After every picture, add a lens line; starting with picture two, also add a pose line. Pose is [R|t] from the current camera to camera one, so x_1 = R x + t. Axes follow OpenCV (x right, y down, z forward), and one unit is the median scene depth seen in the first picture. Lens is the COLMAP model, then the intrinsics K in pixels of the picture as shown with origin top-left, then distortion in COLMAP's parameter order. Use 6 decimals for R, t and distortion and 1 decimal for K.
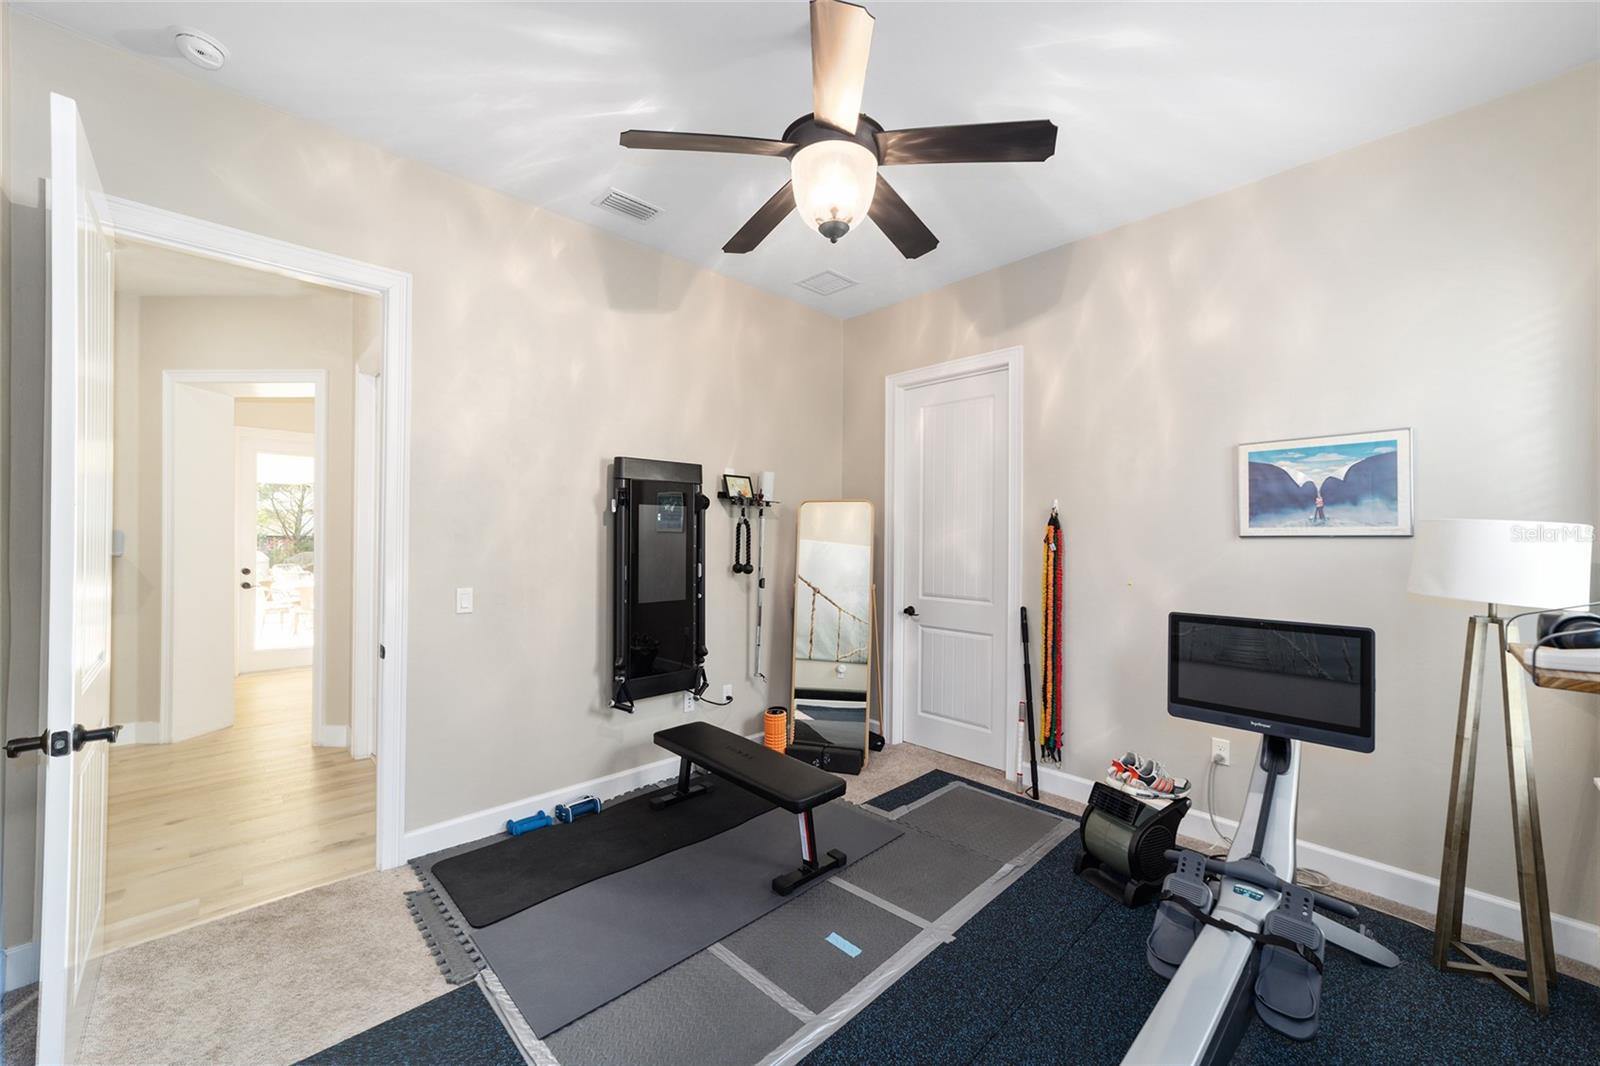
lens RADIAL K [[613.1, 0, 796.8], [0, 613.1, 533.7], [0, 0, 1]] dist [-0.016108, 0.008977]
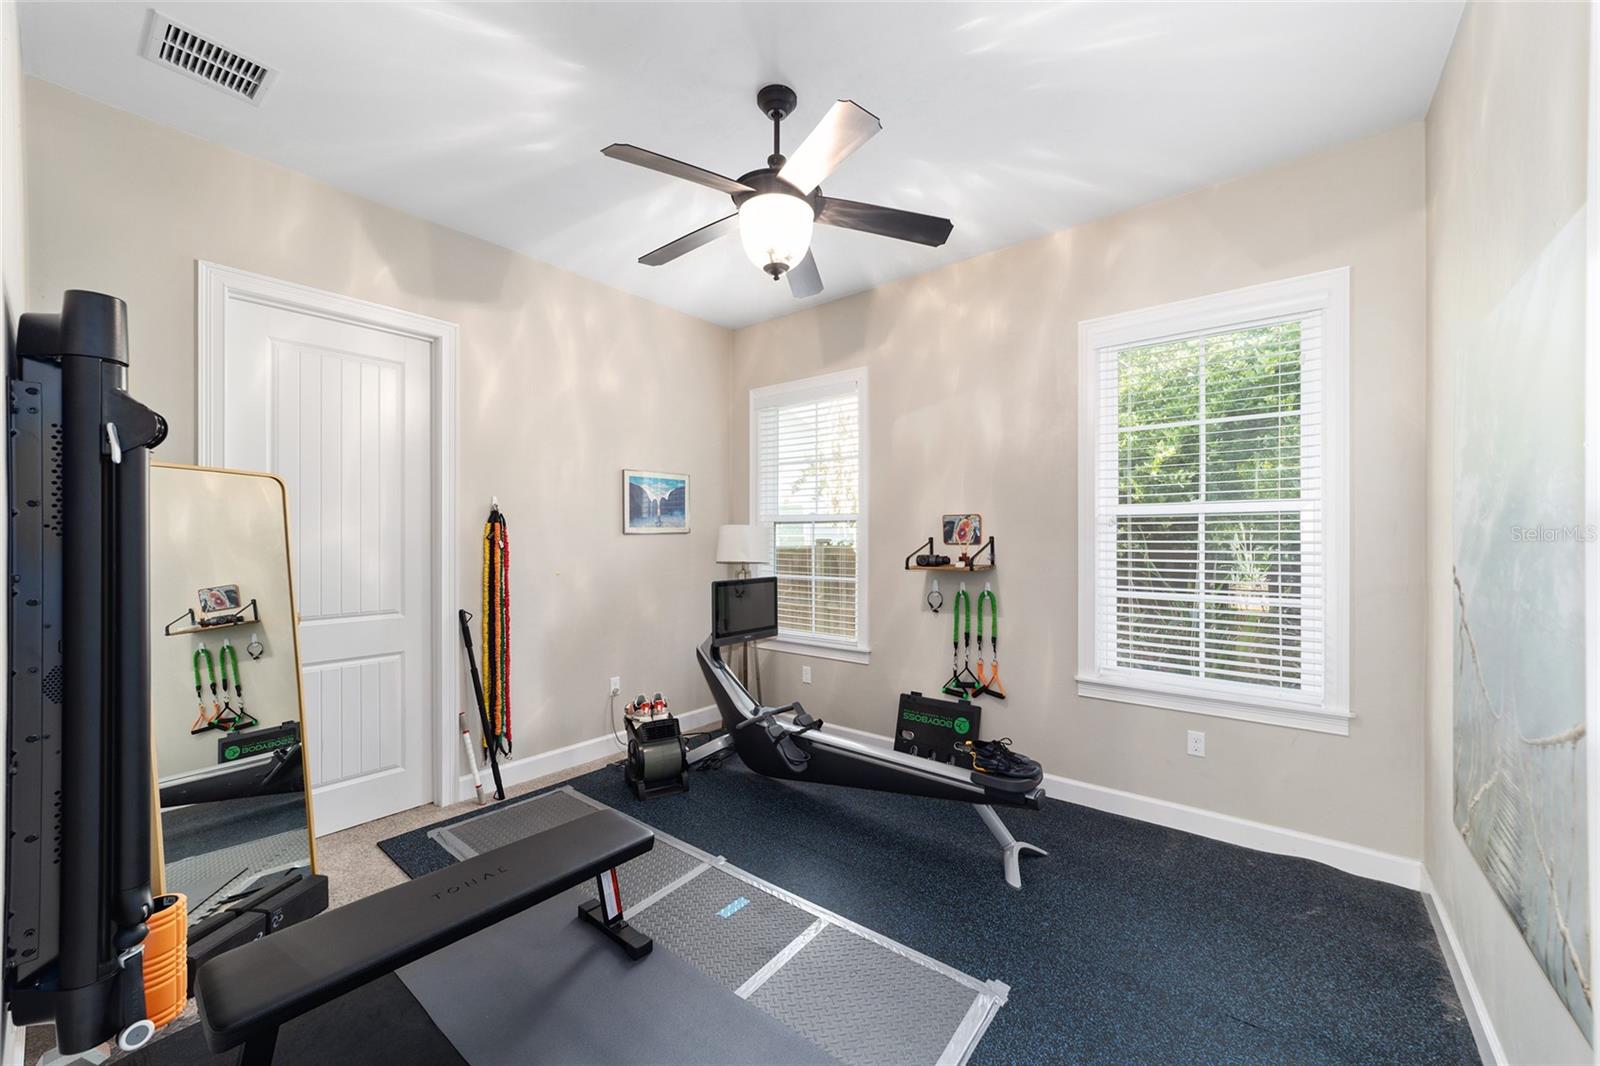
lens RADIAL K [[613.1, 0, 796.8], [0, 613.1, 533.7], [0, 0, 1]] dist [-0.016108, 0.008977]
pose [[-0.118964, -0.001980, 0.992897, -0.691741], [-0.004121, 0.999990, 0.001500, 0.001507], [-0.992890, -0.003914, -0.118971, 0.691631]]
